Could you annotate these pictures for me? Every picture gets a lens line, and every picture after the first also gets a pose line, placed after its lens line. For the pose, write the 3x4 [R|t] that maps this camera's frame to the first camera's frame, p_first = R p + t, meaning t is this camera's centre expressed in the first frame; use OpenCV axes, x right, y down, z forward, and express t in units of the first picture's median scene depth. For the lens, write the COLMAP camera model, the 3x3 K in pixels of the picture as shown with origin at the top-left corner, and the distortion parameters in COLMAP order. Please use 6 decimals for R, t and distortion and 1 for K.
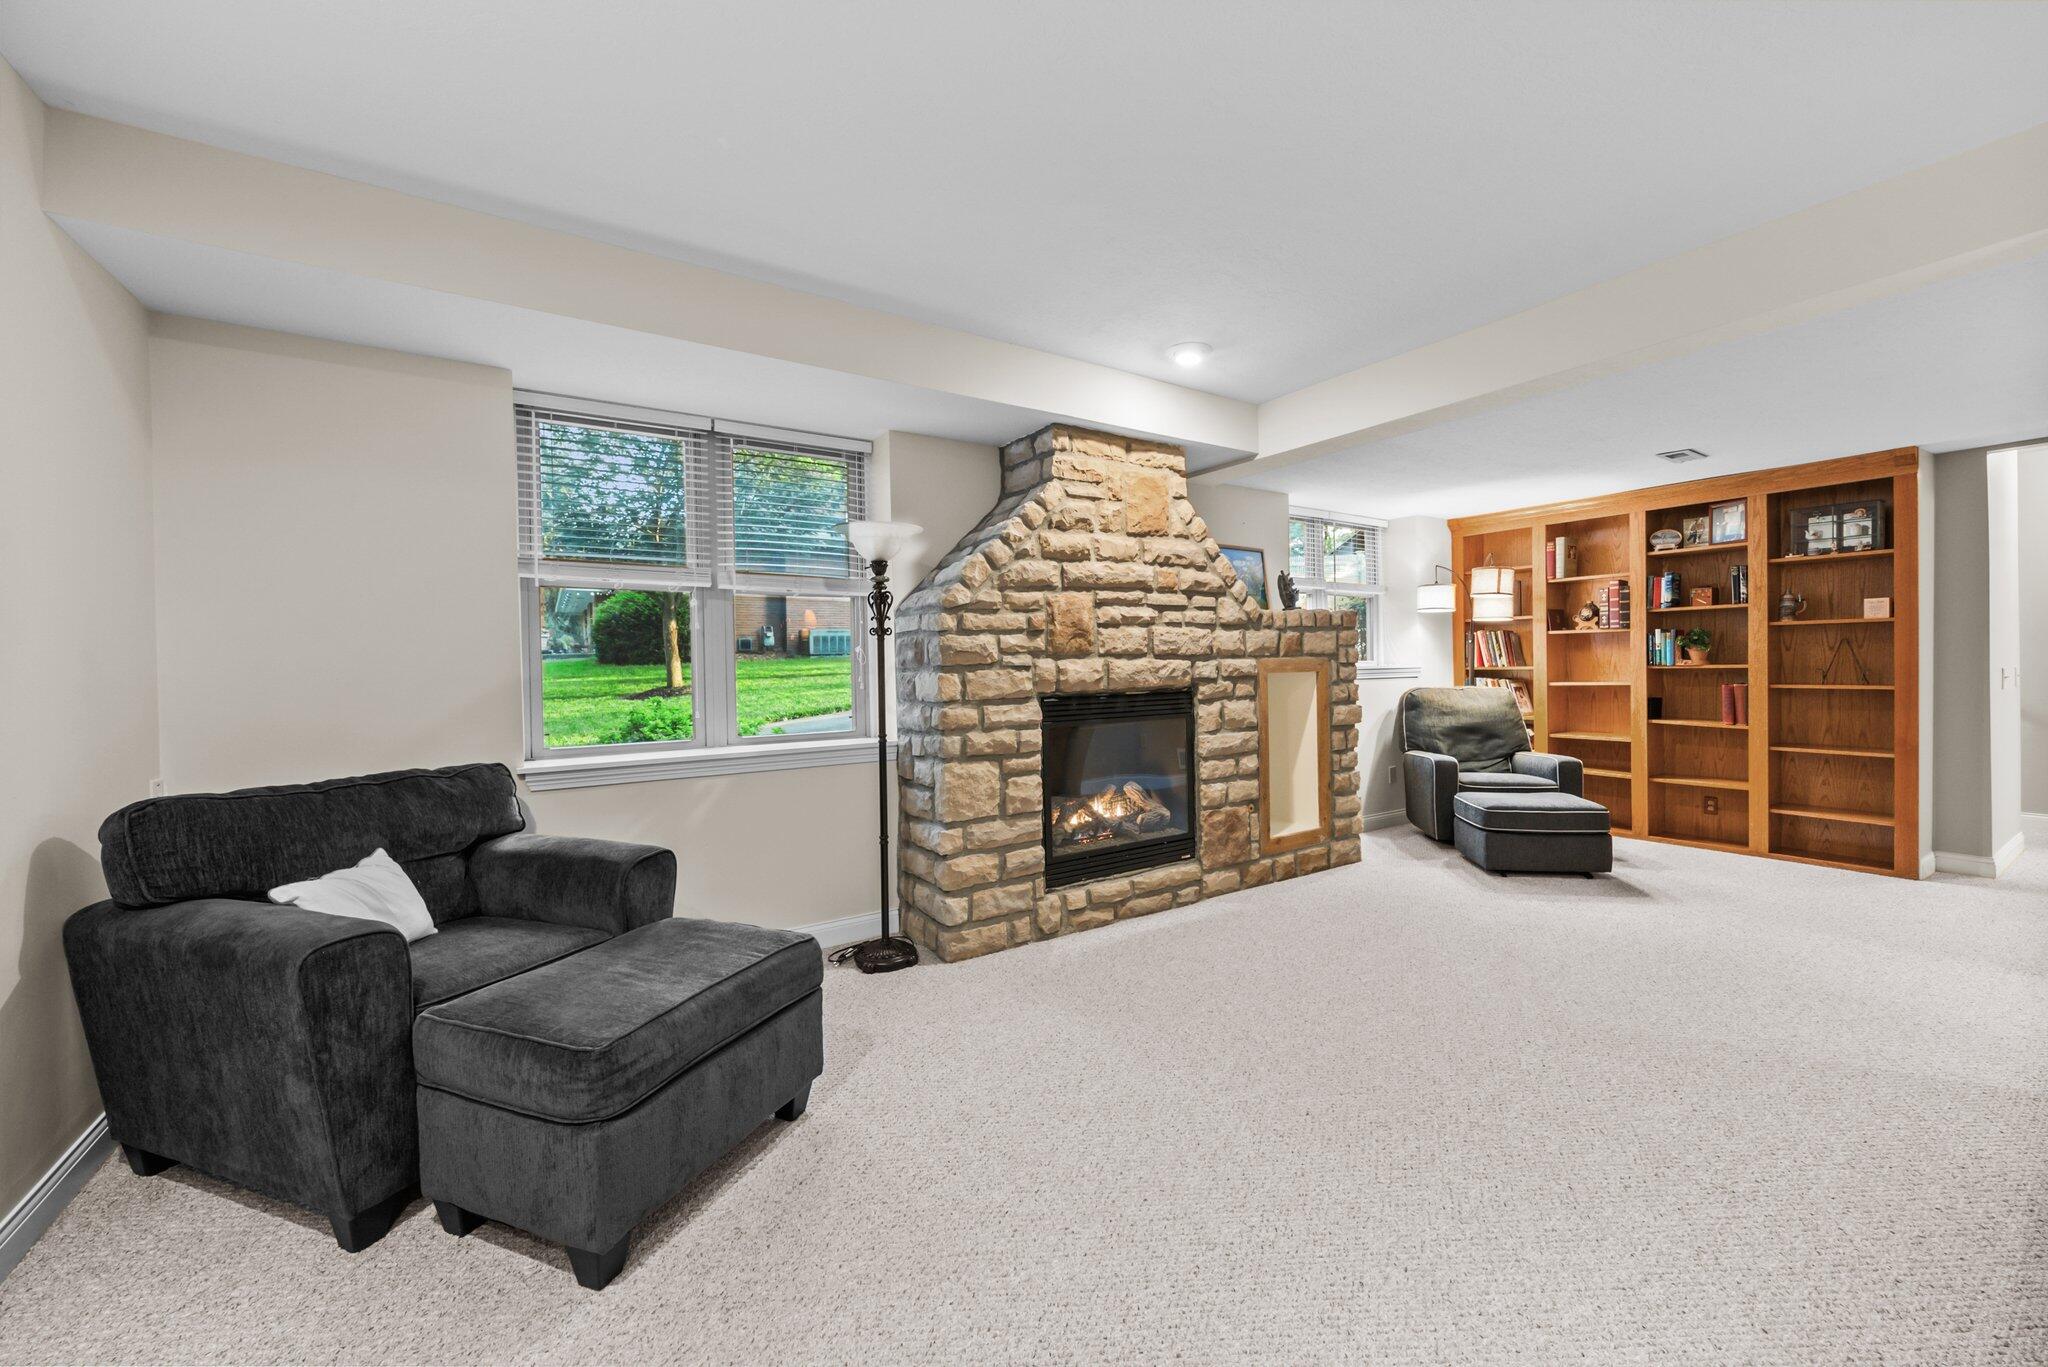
lens RADIAL K [[813.4, 0, 1036.5], [0, 813.4, 675.0], [0, 0, 1]] dist [0.001011, 0.000005]
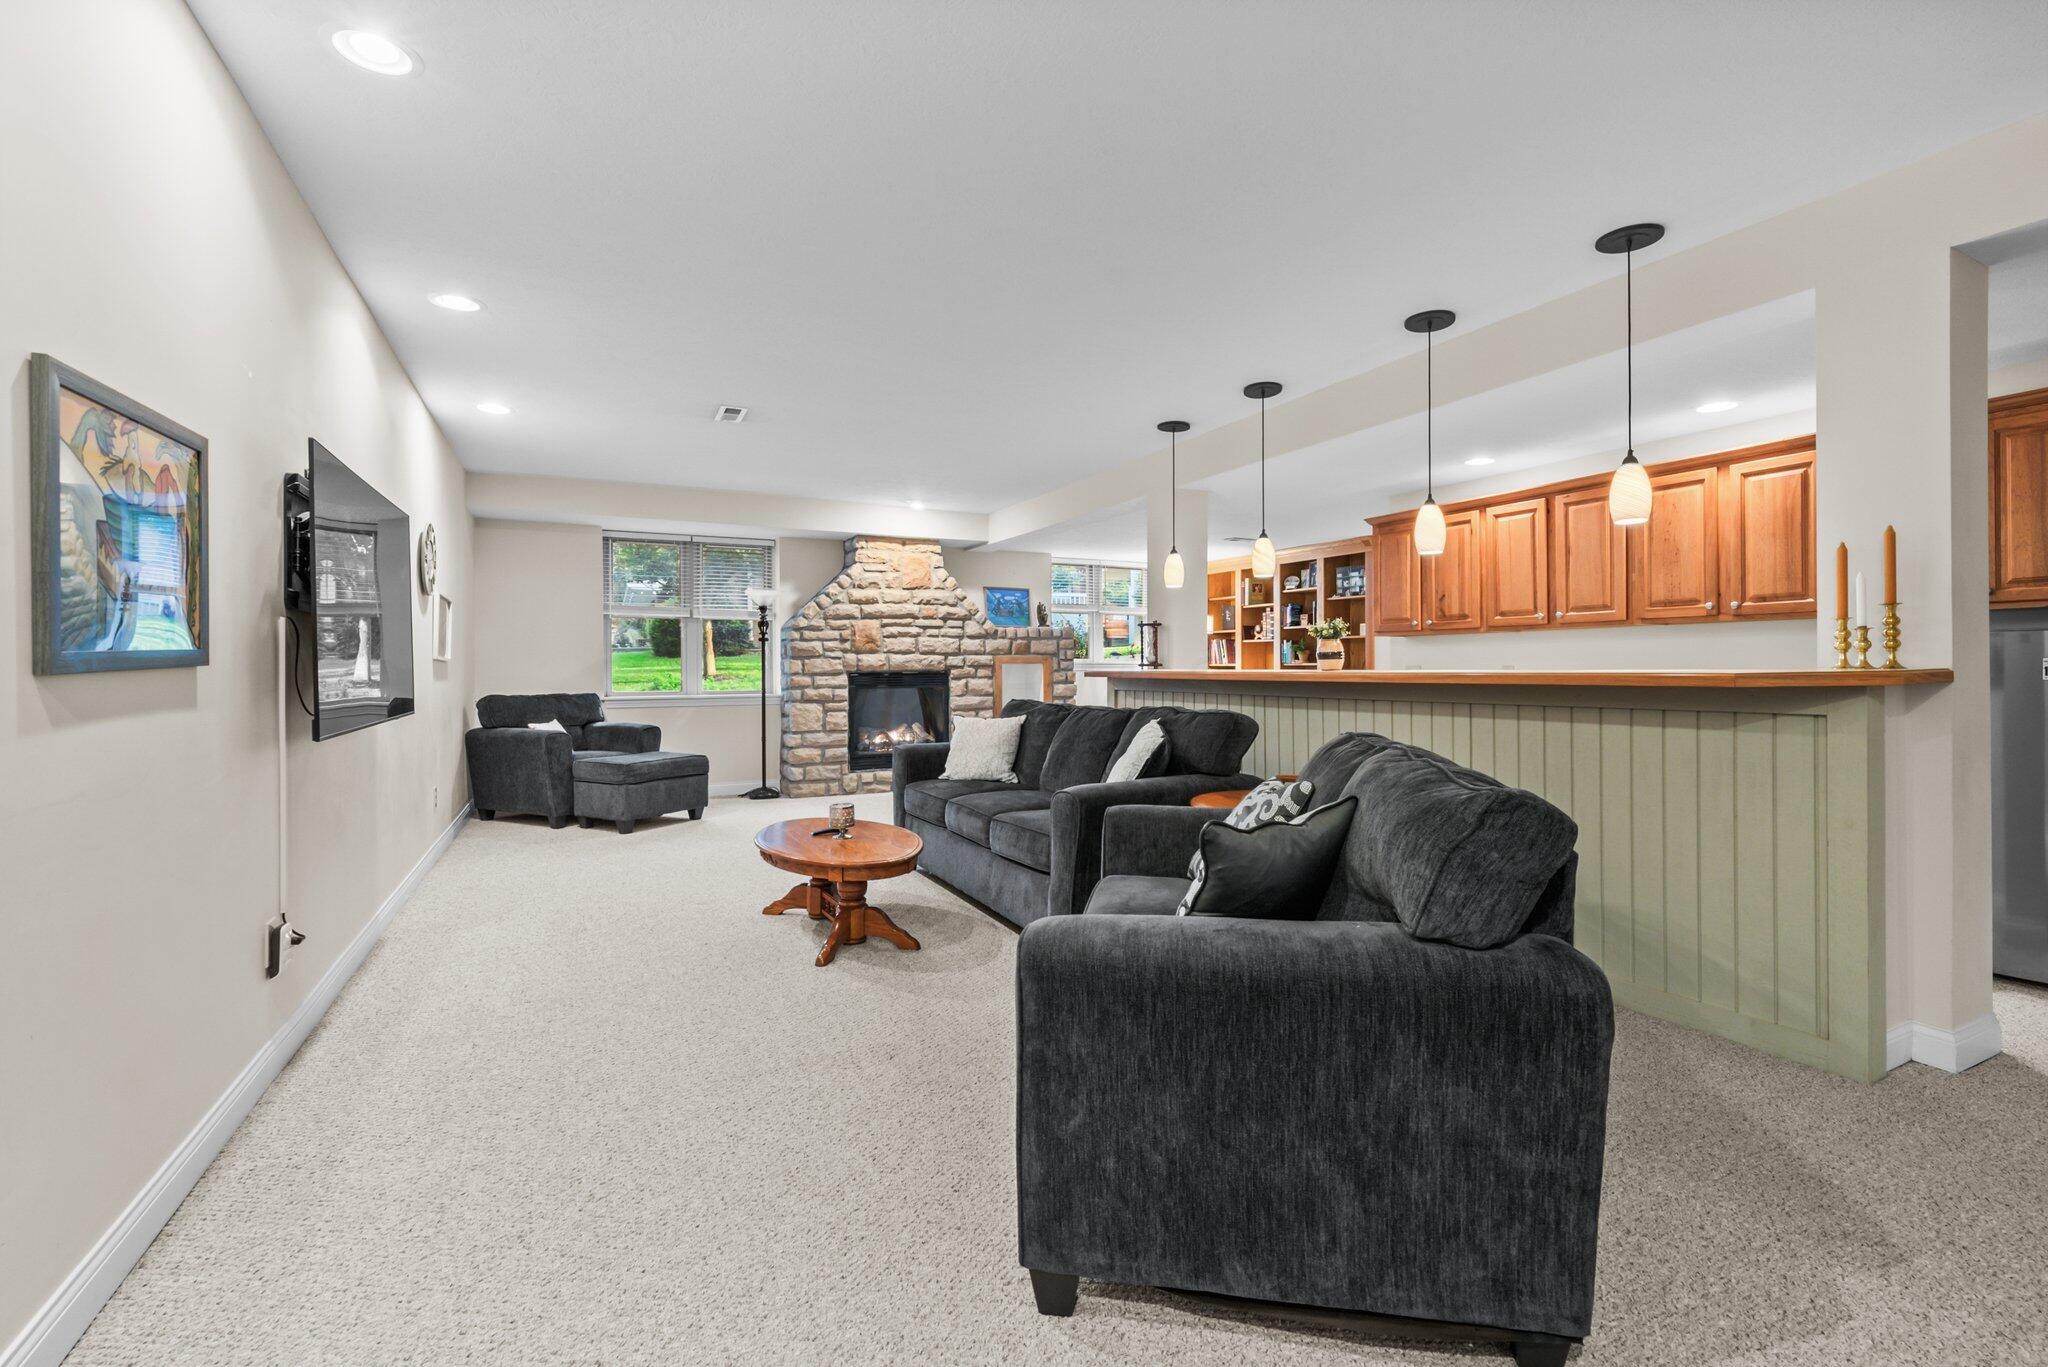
lens RADIAL K [[922.0, 0, 1031.9], [0, 922.0, 665.0], [0, 0, 1]] dist [0.001022, -0.000216]
pose [[0.993101, 0.012959, -0.116544, 0.711716], [-0.014391, 0.999831, -0.011457, 0.026767], [0.116376, 0.013055, 0.993119, -1.179611]]
